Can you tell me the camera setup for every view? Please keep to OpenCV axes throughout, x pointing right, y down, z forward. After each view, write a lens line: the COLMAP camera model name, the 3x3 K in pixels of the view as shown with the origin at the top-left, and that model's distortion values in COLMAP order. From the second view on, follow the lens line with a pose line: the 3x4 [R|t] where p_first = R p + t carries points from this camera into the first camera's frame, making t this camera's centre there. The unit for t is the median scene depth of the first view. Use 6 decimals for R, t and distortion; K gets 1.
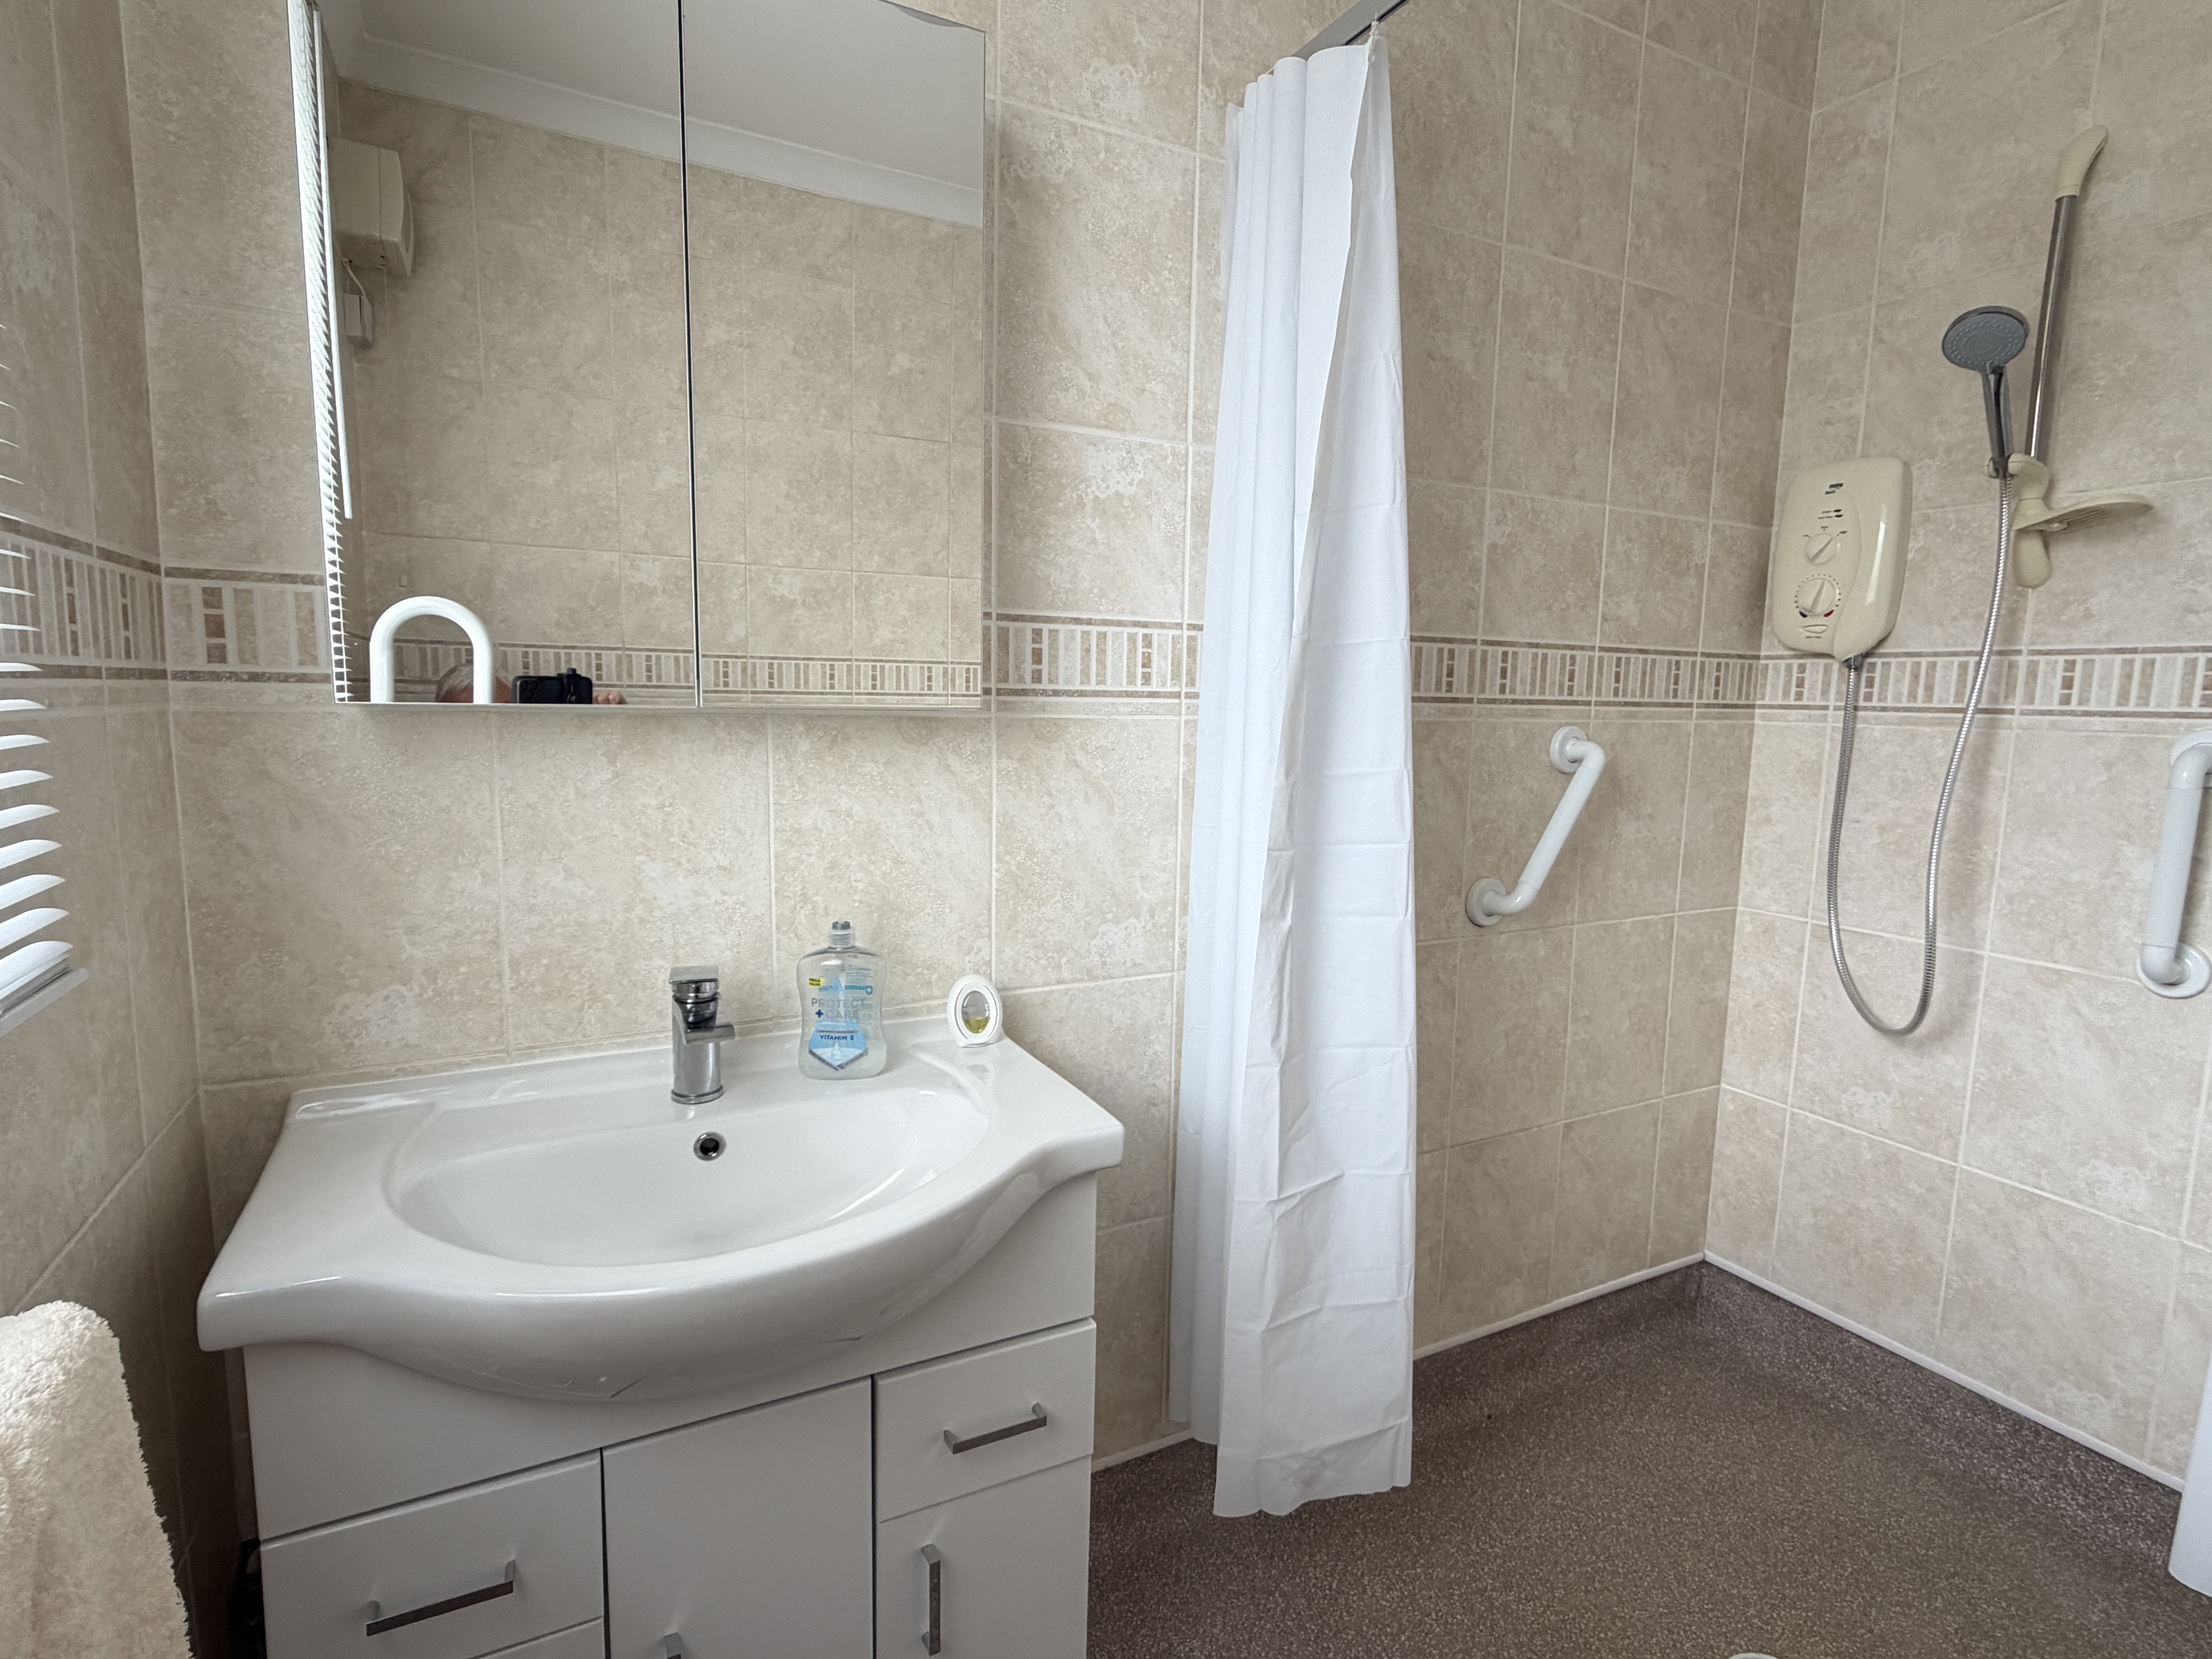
lens RADIAL K [[1081.6, 0, 1096.2], [0, 1081.6, 830.0], [0, 0, 1]] dist [-0.001550, -0.000087]
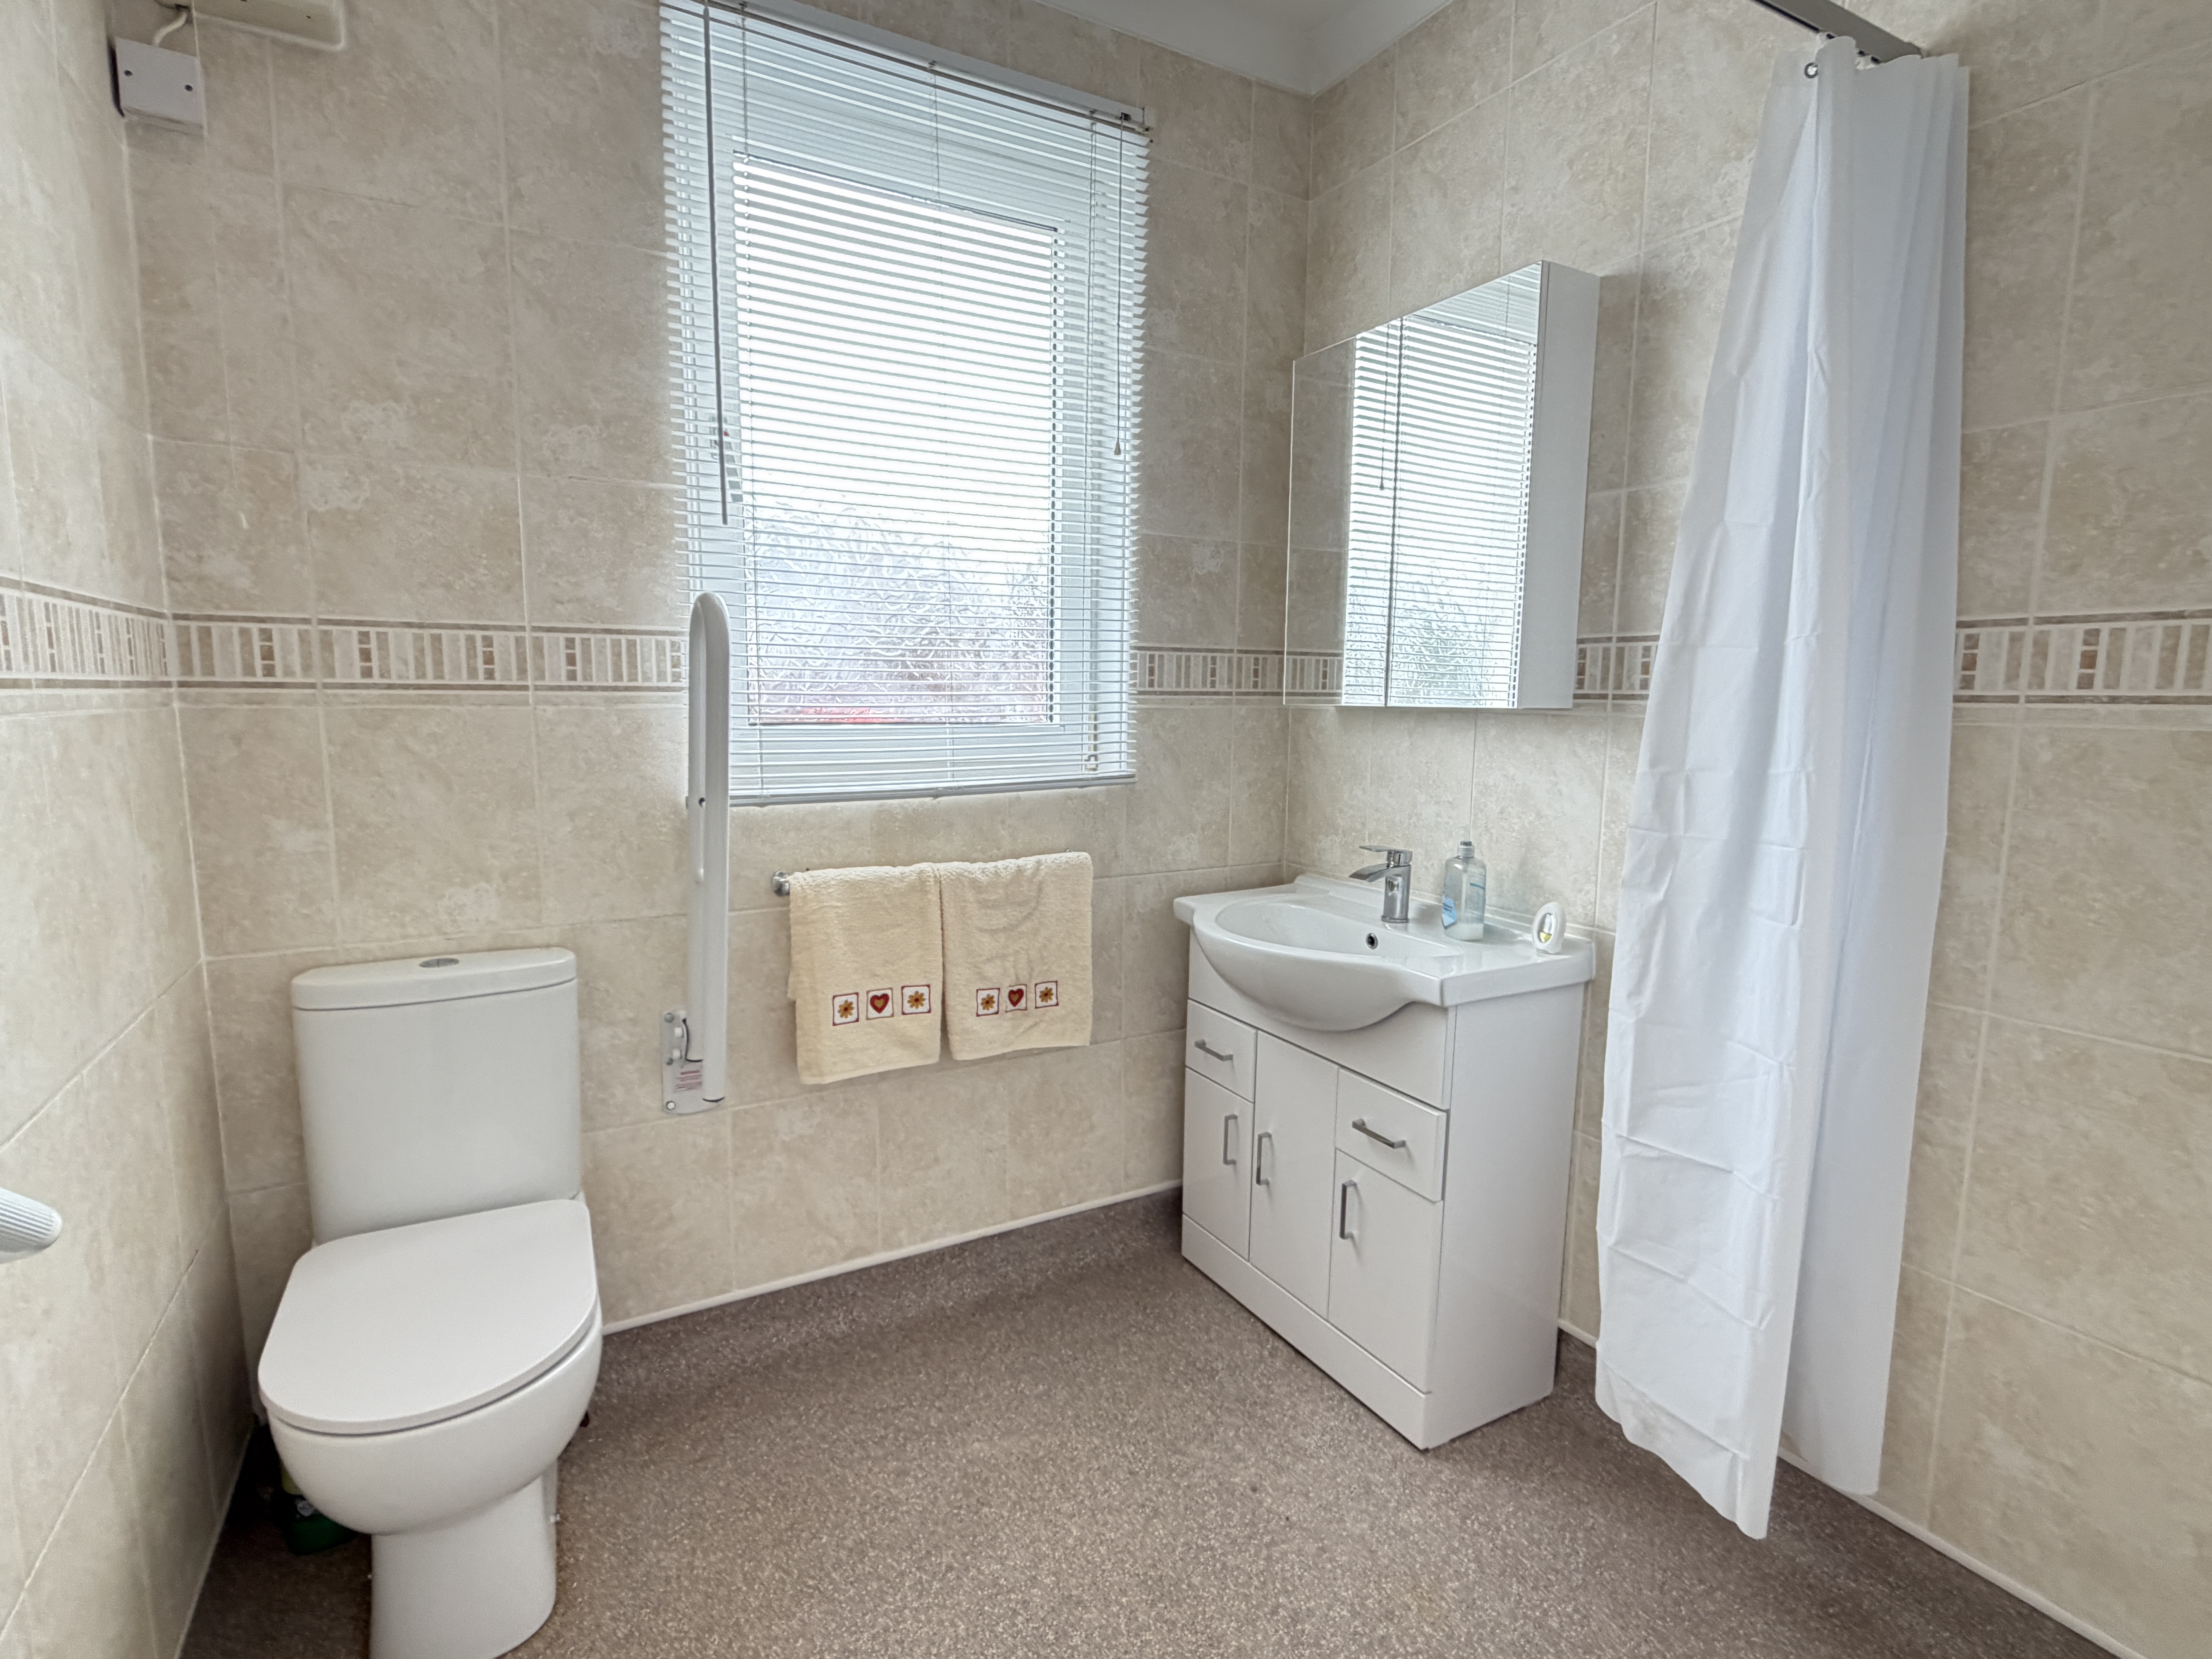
lens RADIAL K [[1081.6, 0, 1100.6], [0, 1081.6, 838.7], [0, 0, 1]] dist [-0.001550, -0.000087]
pose [[0.046182, 0.114355, -0.992366, 1.261856], [-0.131721, 0.985449, 0.107428, -0.018177], [0.990211, 0.125754, 0.060573, 0.344007]]
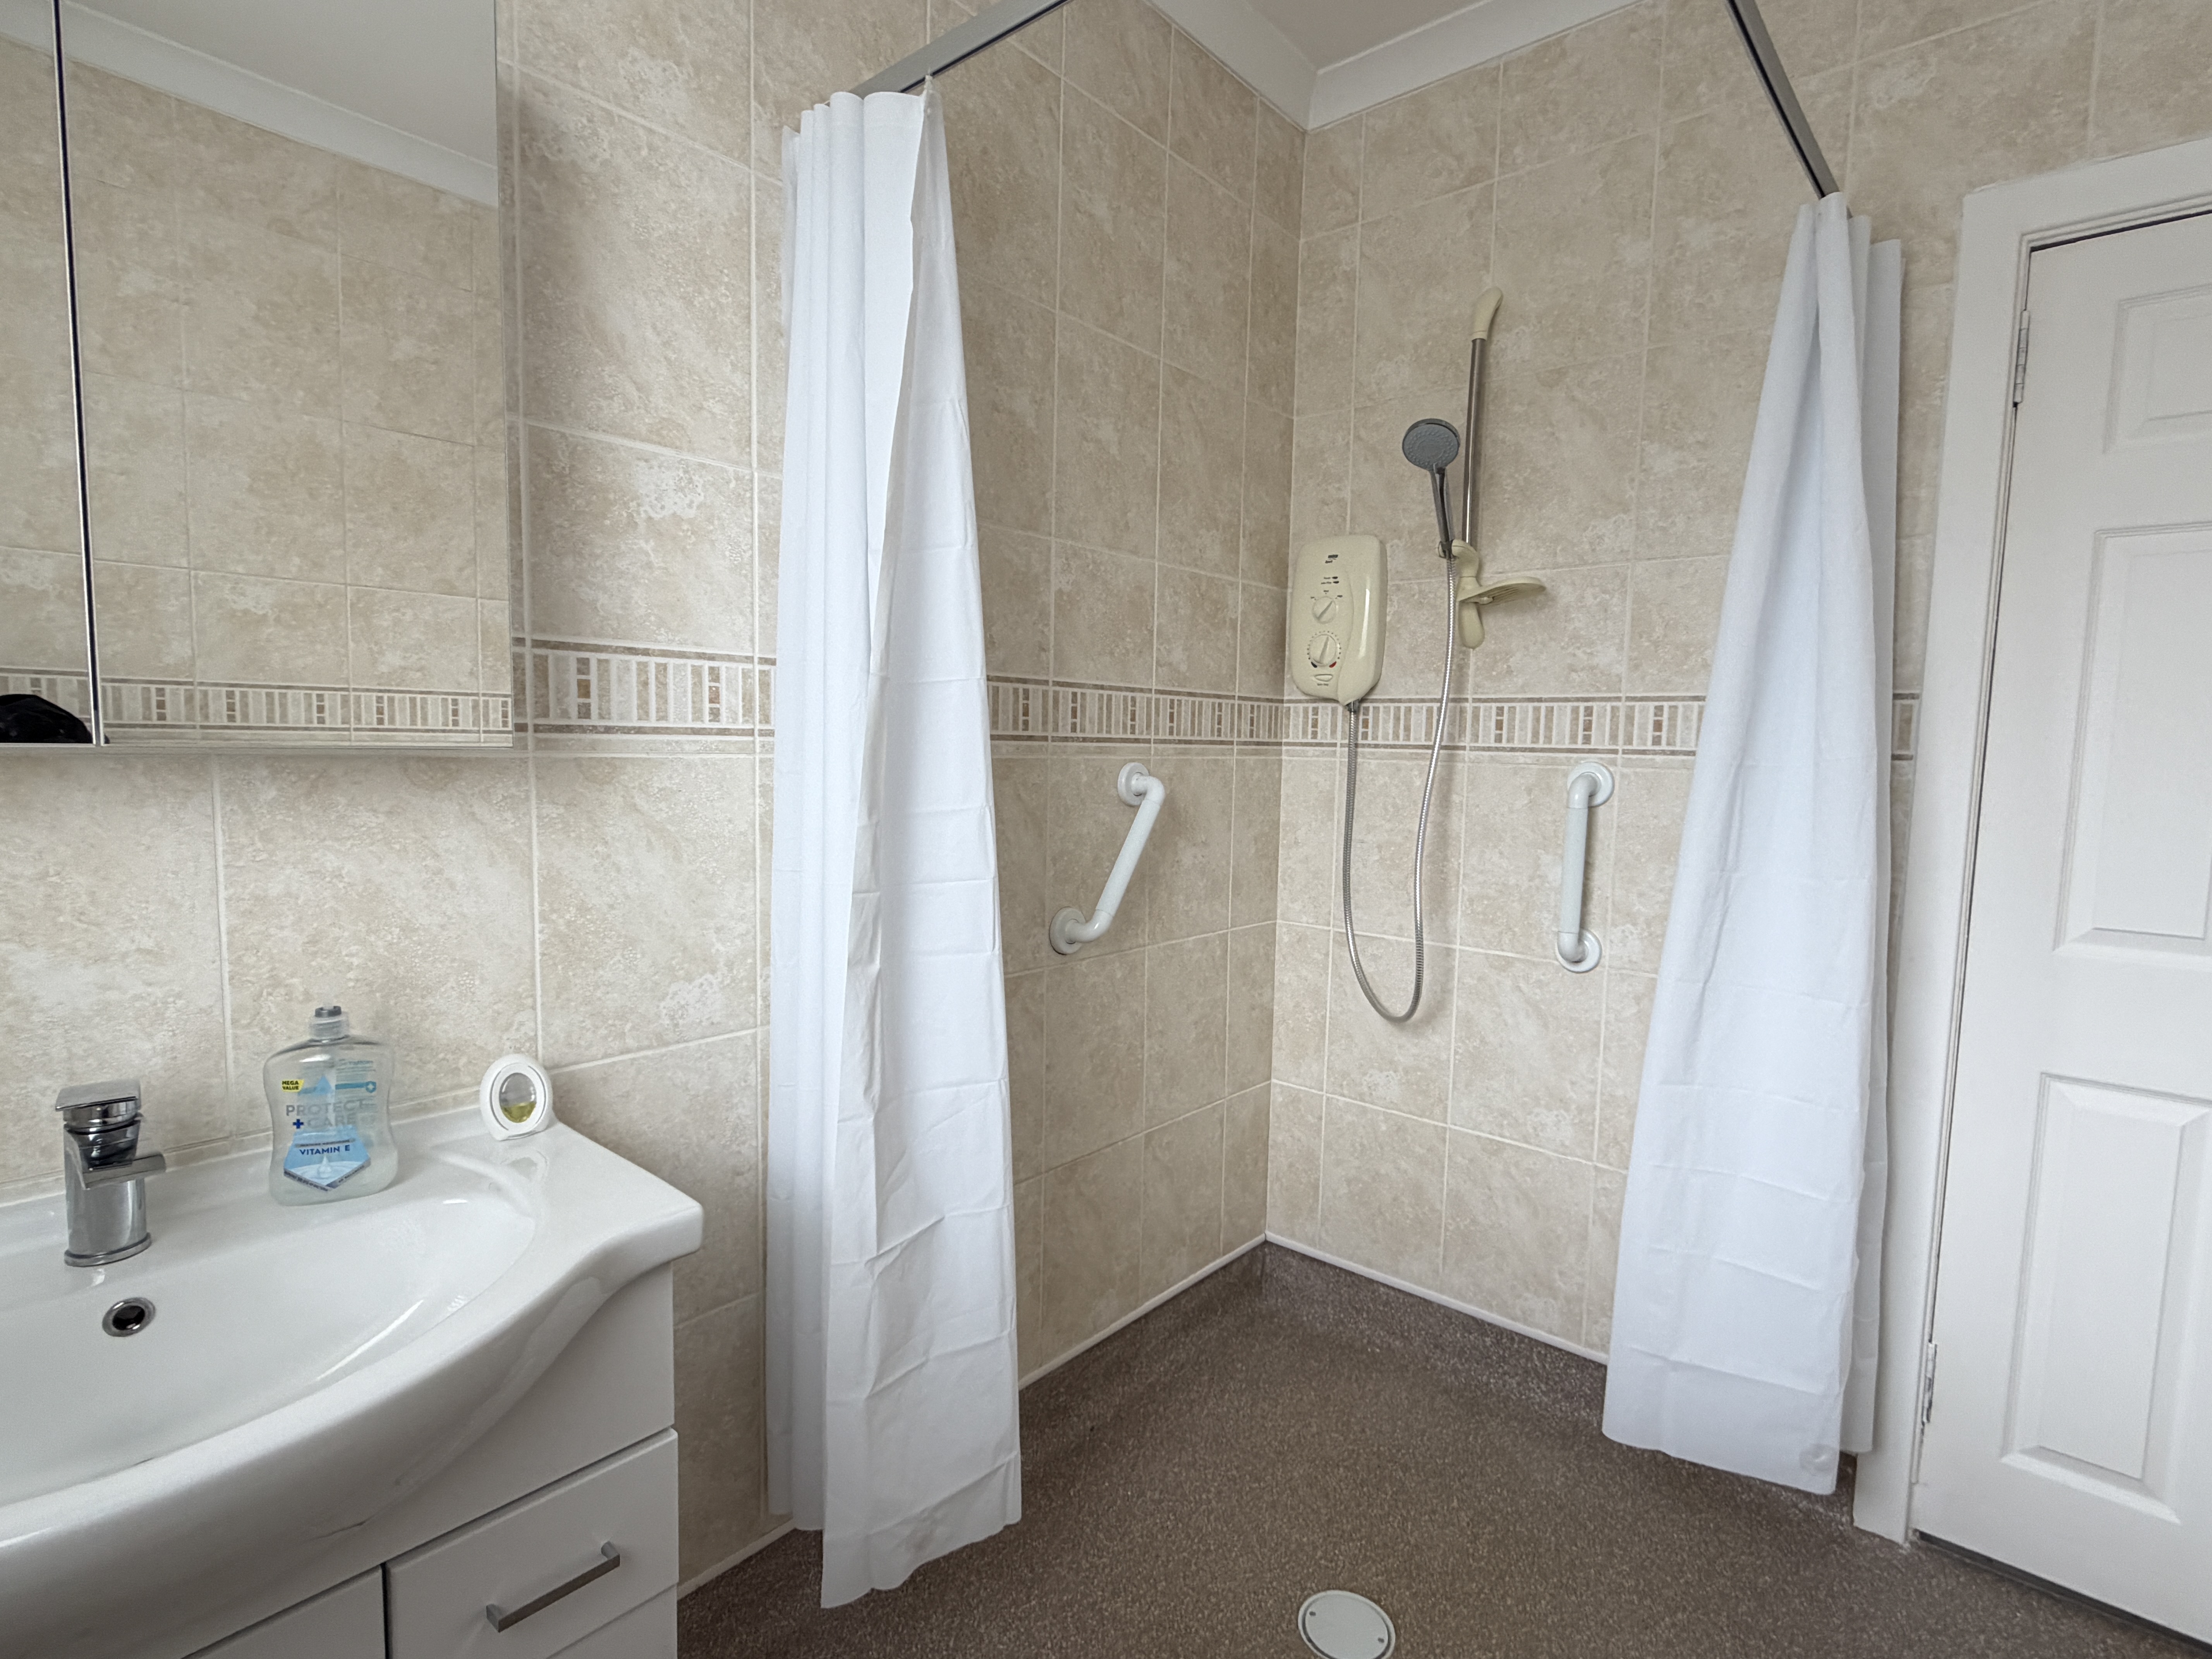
lens RADIAL K [[1081.6, 0, 1105.7], [0, 1081.6, 832.1], [0, 0, 1]] dist [-0.001550, -0.000087]
pose [[0.926608, -0.031168, 0.374735, 0.006729], [0.043347, 0.998769, -0.024113, -0.002121], [-0.373522, 0.038587, 0.926818, 0.016018]]
